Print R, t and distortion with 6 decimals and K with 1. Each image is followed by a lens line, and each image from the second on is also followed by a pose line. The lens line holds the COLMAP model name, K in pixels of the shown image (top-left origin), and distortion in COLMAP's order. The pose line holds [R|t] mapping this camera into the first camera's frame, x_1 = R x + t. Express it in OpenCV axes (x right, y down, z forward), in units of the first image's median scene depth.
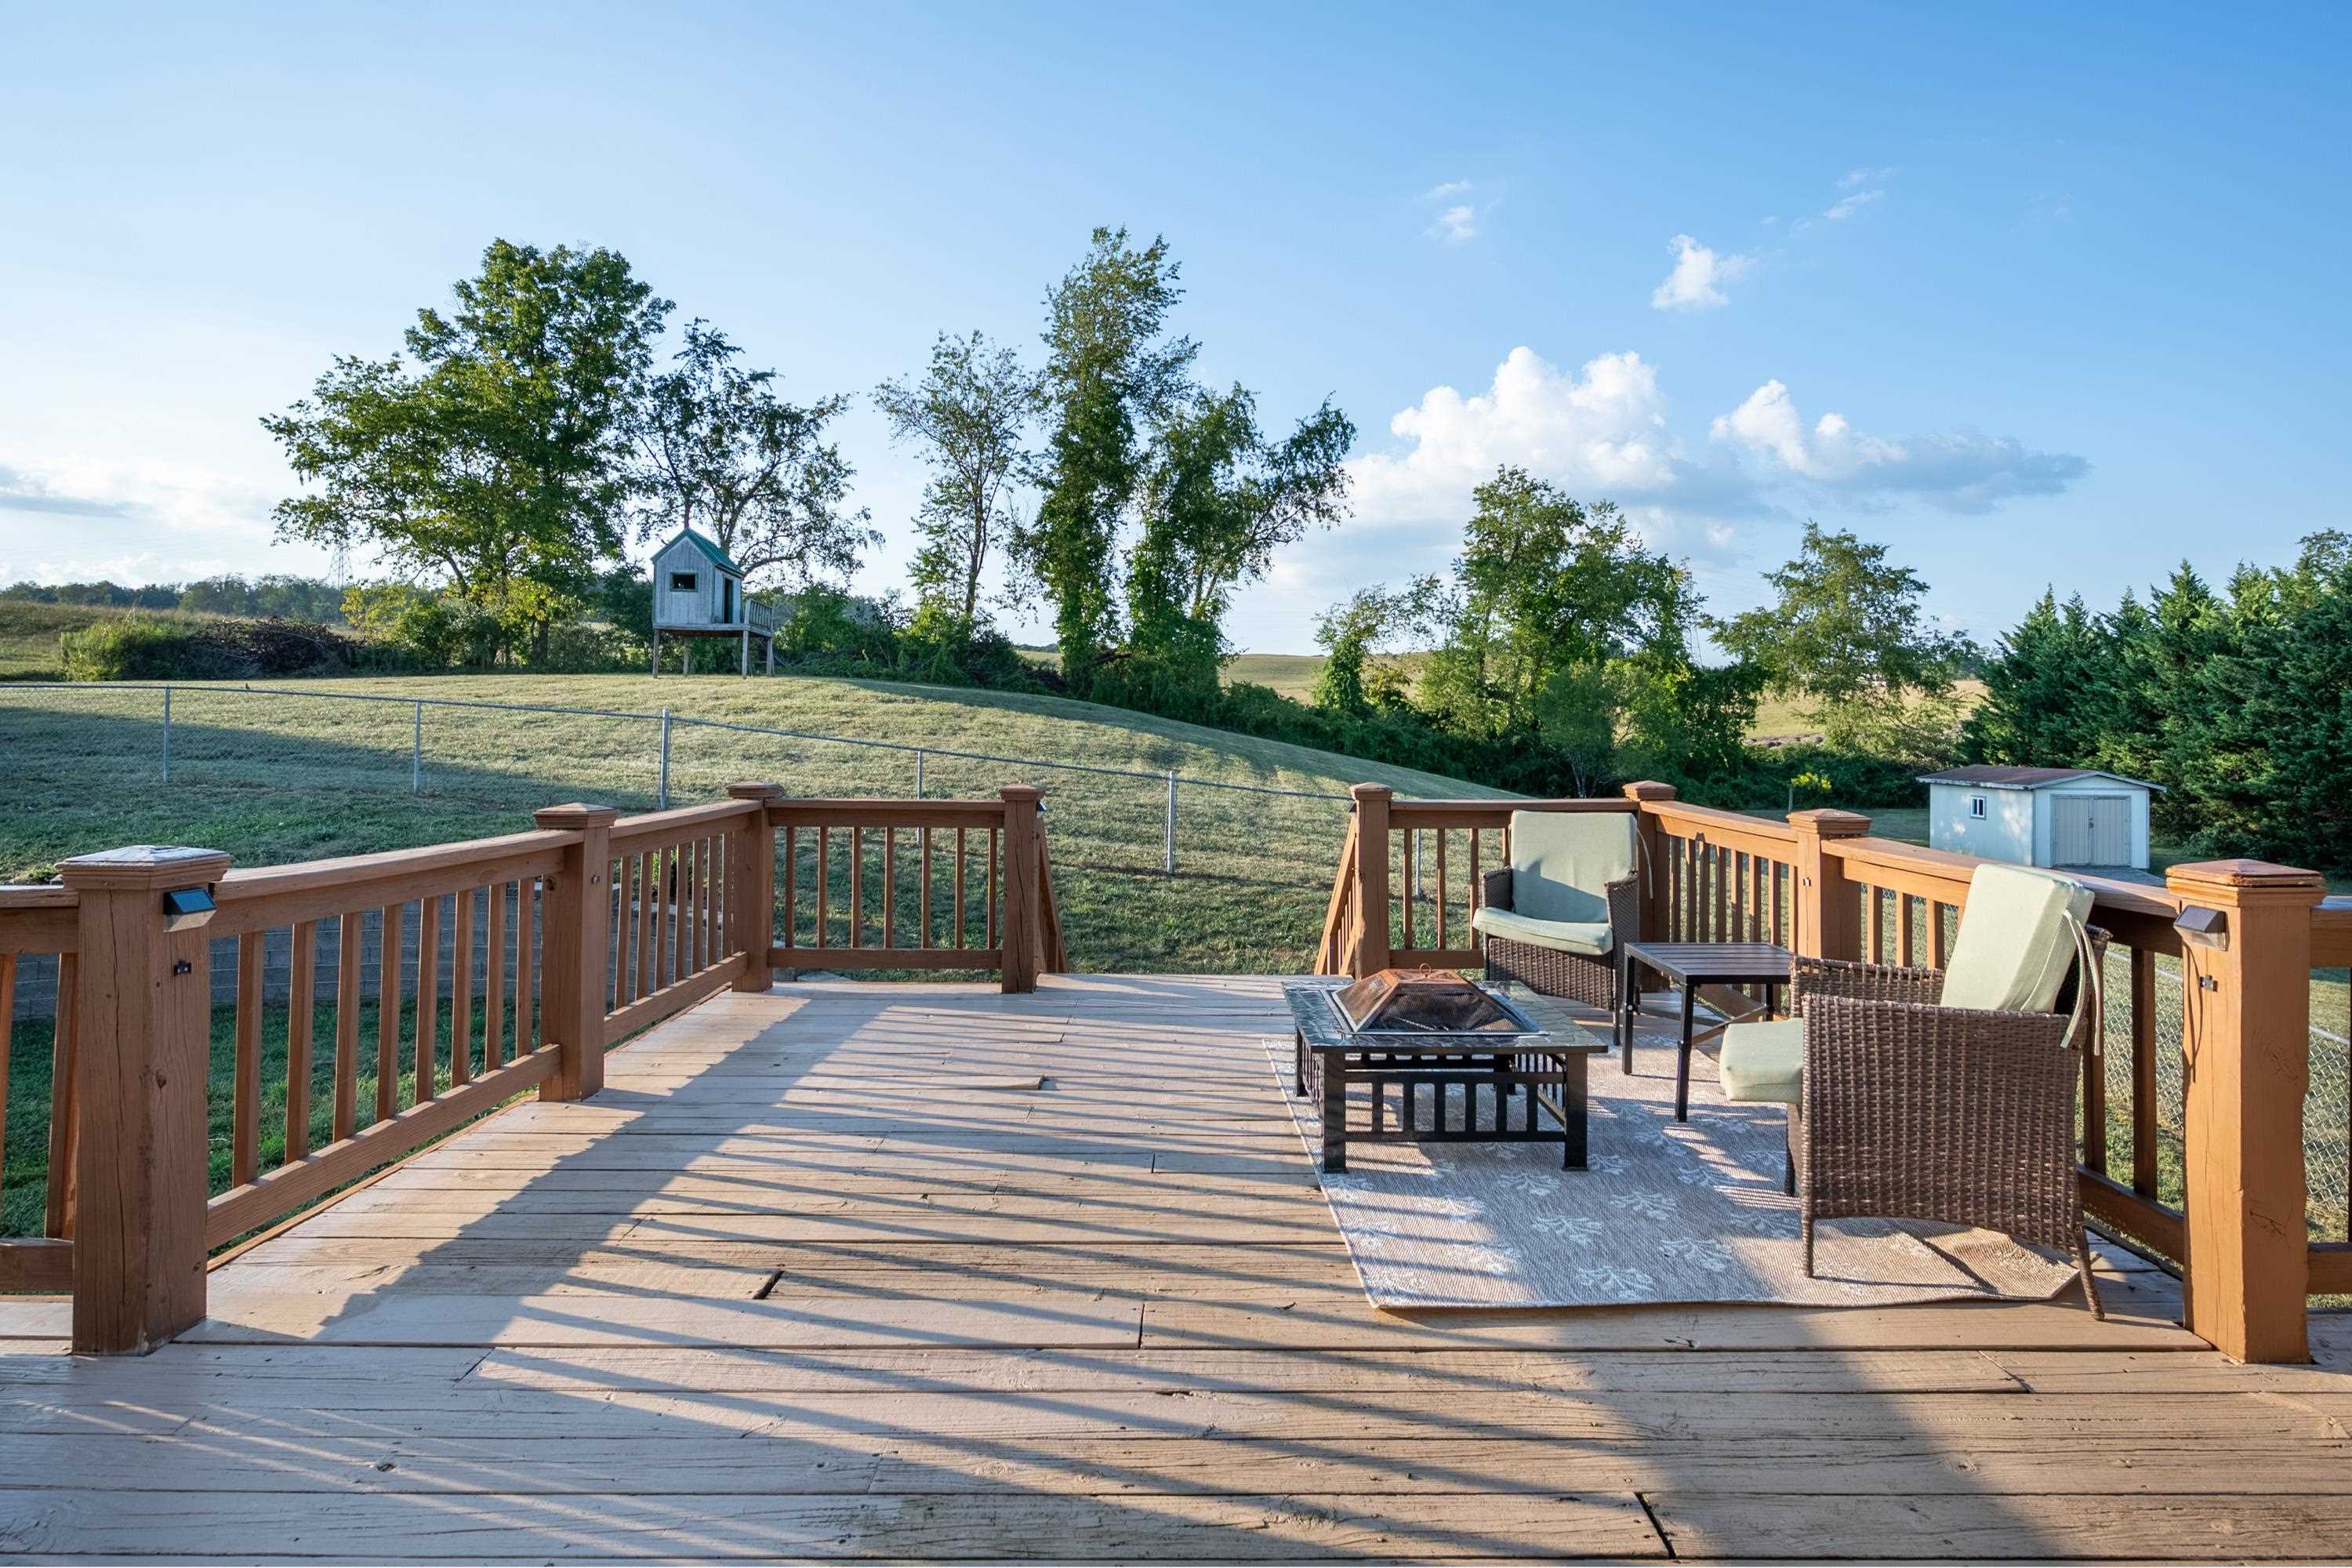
lens RADIAL K [[1188.9, 0, 1208.7], [0, 1188.9, 695.0], [0, 0, 1]] dist [-0.003555, -0.000841]
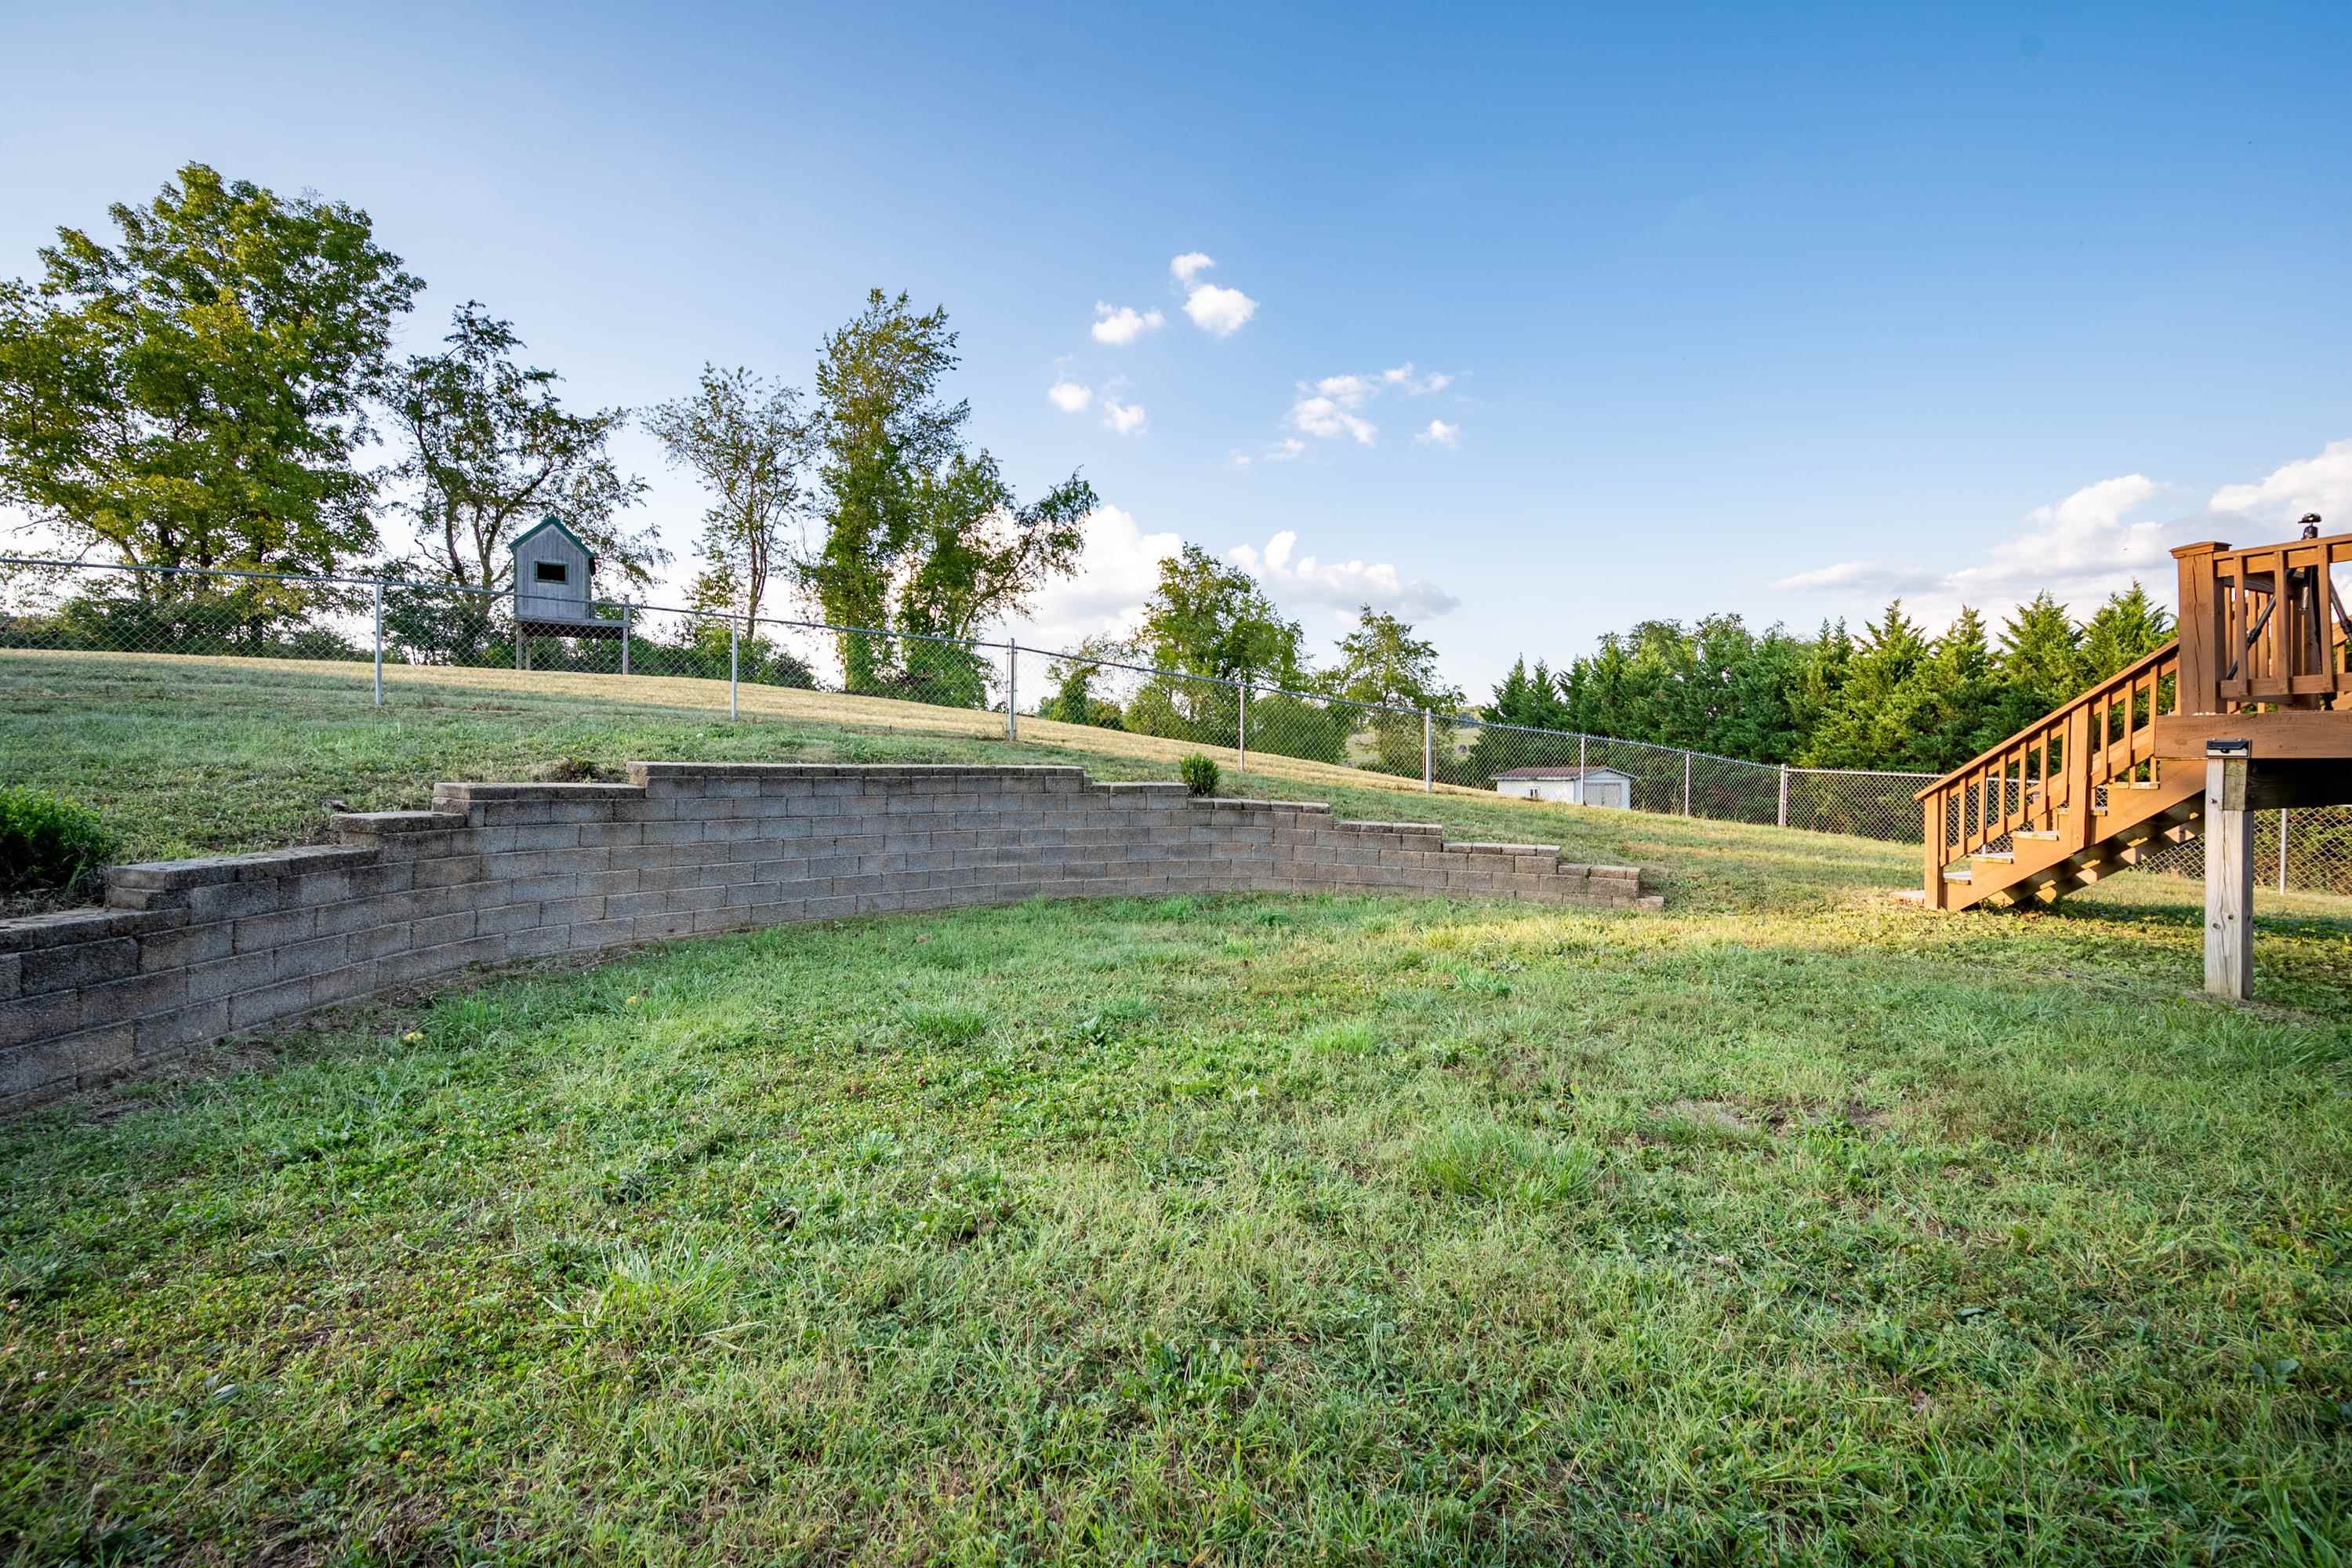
lens RADIAL K [[974.2, 0, 1173.0], [0, 974.2, 769.7], [0, 0, 1]] dist [-0.000897, -0.000362]
pose [[0.914854, -0.011312, 0.403626, -0.226779], [0.005261, 0.999857, 0.016097, 0.037798], [-0.403750, -0.012602, 0.914783, 0.072853]]
